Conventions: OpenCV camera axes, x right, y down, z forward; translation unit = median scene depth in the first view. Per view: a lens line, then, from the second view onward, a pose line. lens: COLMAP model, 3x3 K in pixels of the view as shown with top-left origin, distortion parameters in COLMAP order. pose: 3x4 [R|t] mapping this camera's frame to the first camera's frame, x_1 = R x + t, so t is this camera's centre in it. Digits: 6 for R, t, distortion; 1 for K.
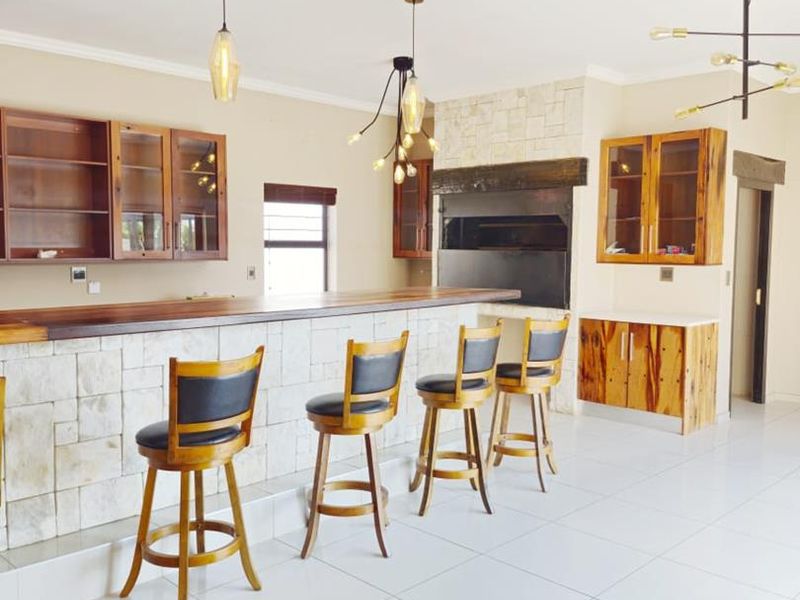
lens RADIAL K [[742.5, 0, 398.3], [0, 742.5, 302.5], [0, 0, 1]] dist [0.013447, 0.000000]
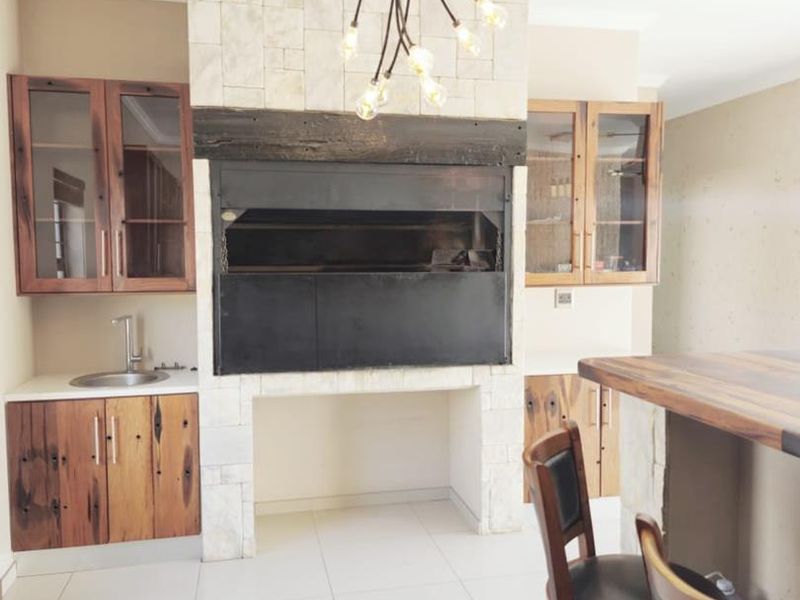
lens RADIAL K [[721.7, 0, 408.6], [0, 721.7, 303.3], [0, 0, 1]] dist [0.084721, -0.009065]
pose [[0.536115, -0.071288, 0.841129, -0.323360], [0.074804, 0.996520, 0.036779, -0.070863], [-0.840824, 0.043202, 0.539582, 0.747913]]
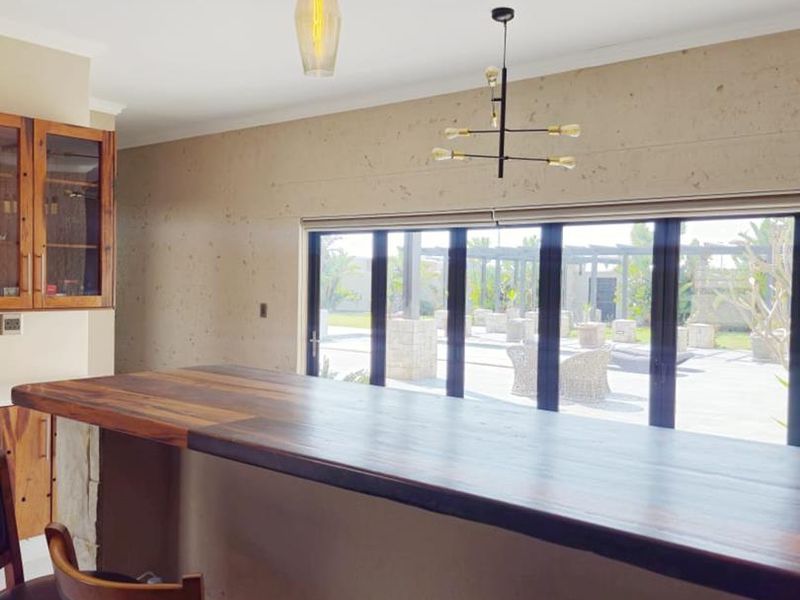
lens RADIAL K [[742.5, 0, 398.9], [0, 742.5, 303.1], [0, 0, 1]] dist [0.013447, 0.000000]
pose [[-0.101417, -0.041195, 0.993991, -0.350282], [0.057121, 0.997253, 0.047158, -0.069248], [-0.993203, 0.061560, -0.098786, 0.719286]]
